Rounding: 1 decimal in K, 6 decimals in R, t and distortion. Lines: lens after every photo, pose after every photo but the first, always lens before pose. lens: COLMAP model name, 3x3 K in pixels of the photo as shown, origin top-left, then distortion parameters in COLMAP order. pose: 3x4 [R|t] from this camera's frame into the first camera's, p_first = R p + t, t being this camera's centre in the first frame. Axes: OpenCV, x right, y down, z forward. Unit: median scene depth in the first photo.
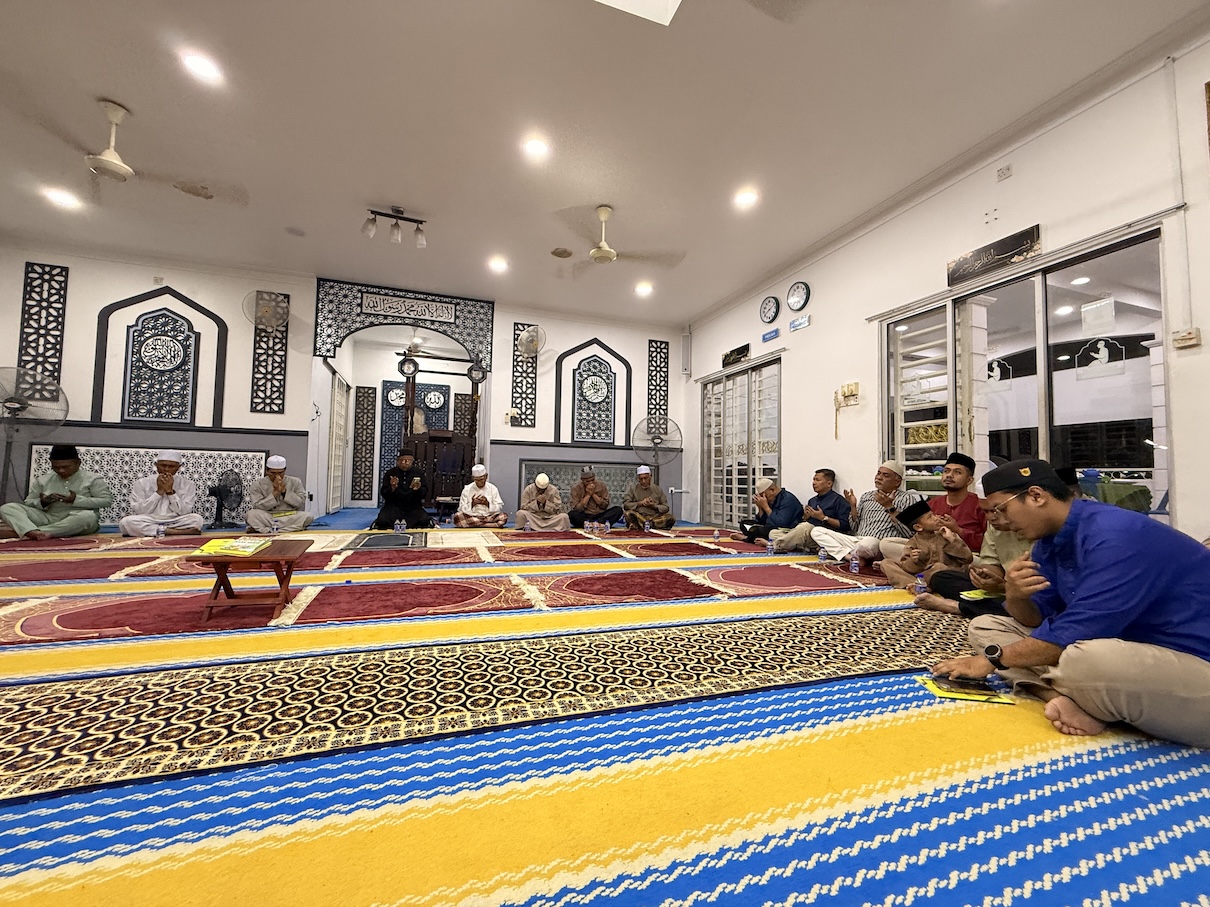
lens RADIAL K [[480.2, 0, 602.4], [0, 480.2, 453.7], [0, 0, 1]] dist [-0.000397, -0.000018]
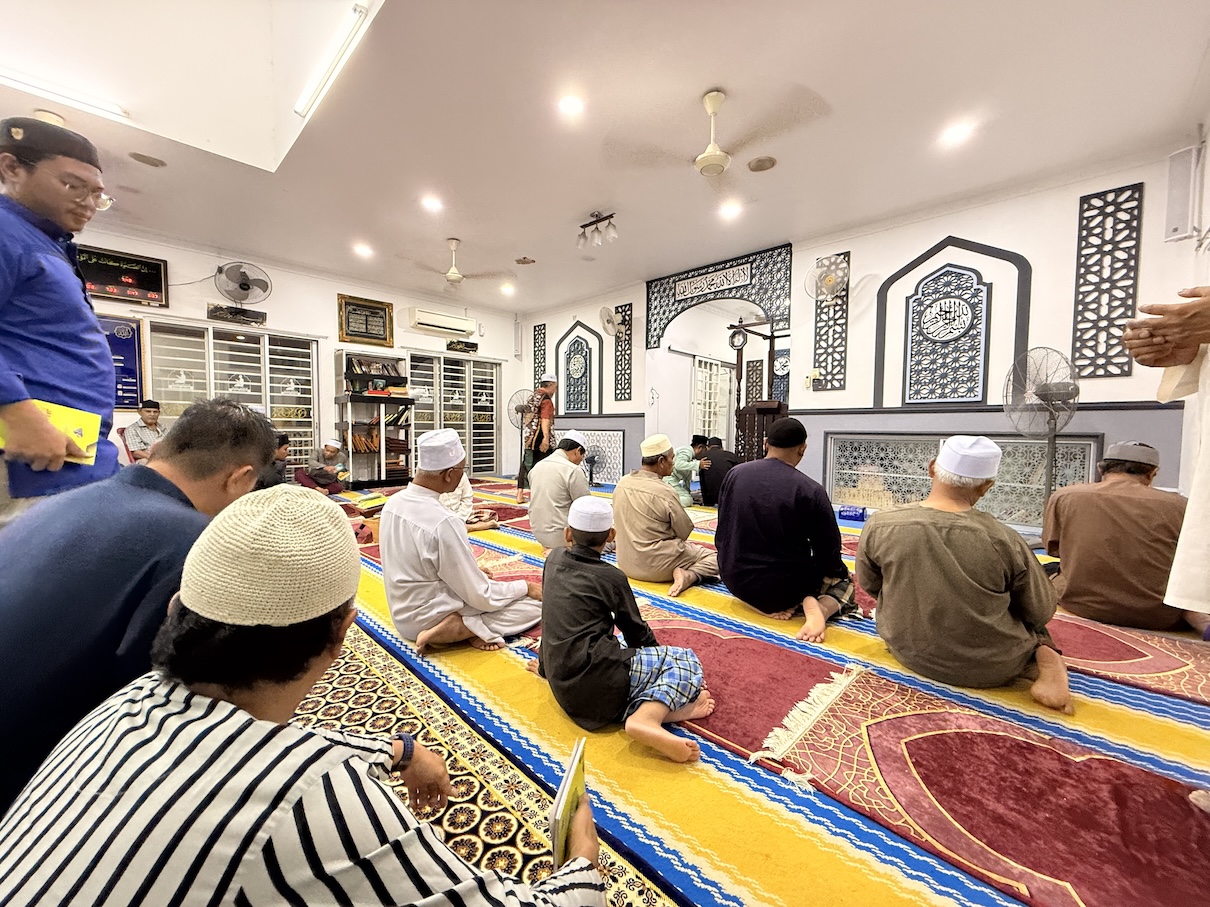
lens RADIAL K [[480.2, 0, 602.4], [0, 480.2, 453.7], [0, 0, 1]] dist [-0.000397, -0.000018]
pose [[0.444102, 0.026808, -0.895575, 0.420986], [0.043770, 0.997710, 0.051570, -0.010837], [0.894907, -0.062102, 0.441911, 0.352615]]
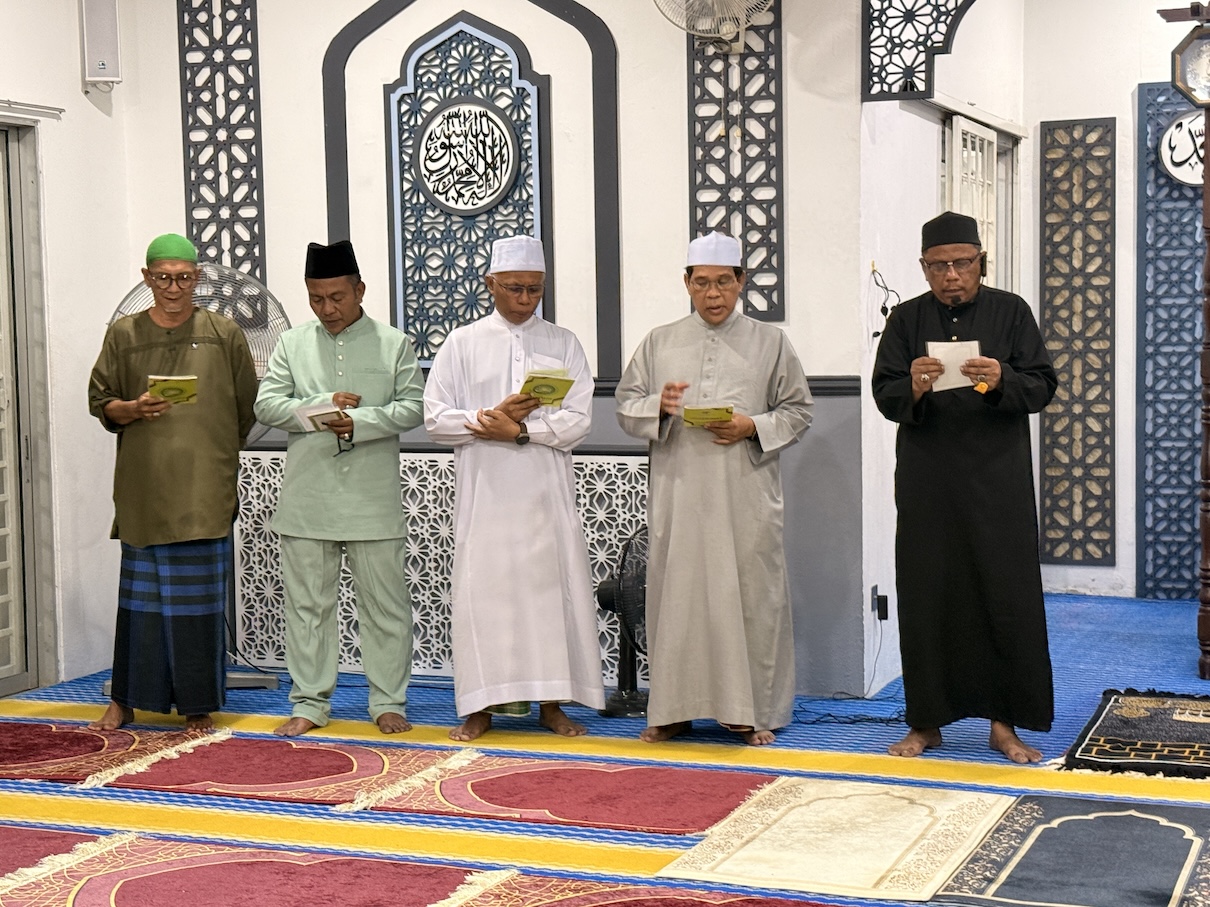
lens RADIAL K [[2092.7, 0, 600.2], [0, 2092.7, 459.7], [0, 0, 1]] dist [0.151306, -0.107962]
pose [[0.750756, 0.013329, -0.660445, 0.082250], [0.064788, 0.993490, 0.093699, -0.120727], [0.657395, -0.113134, 0.745005, -0.018585]]
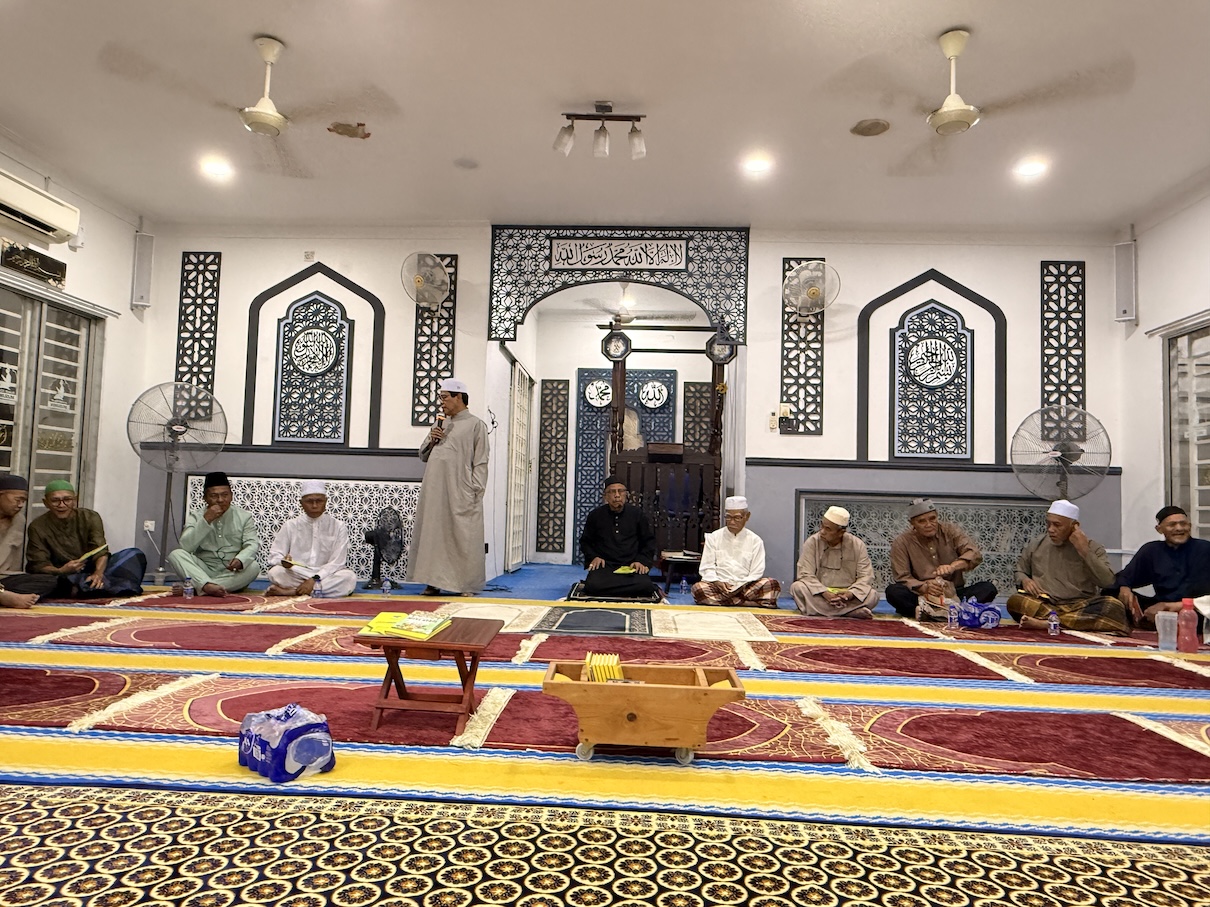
lens RADIAL K [[809.3, 0, 602.5], [0, 809.3, 460.5], [0, 0, 1]] dist [0.000054, -0.000023]
pose [[0.924281, -0.016404, -0.381360, -0.015933], [0.009088, 0.999739, -0.020977, -0.007142], [0.381604, 0.015923, 0.924189, 0.002767]]
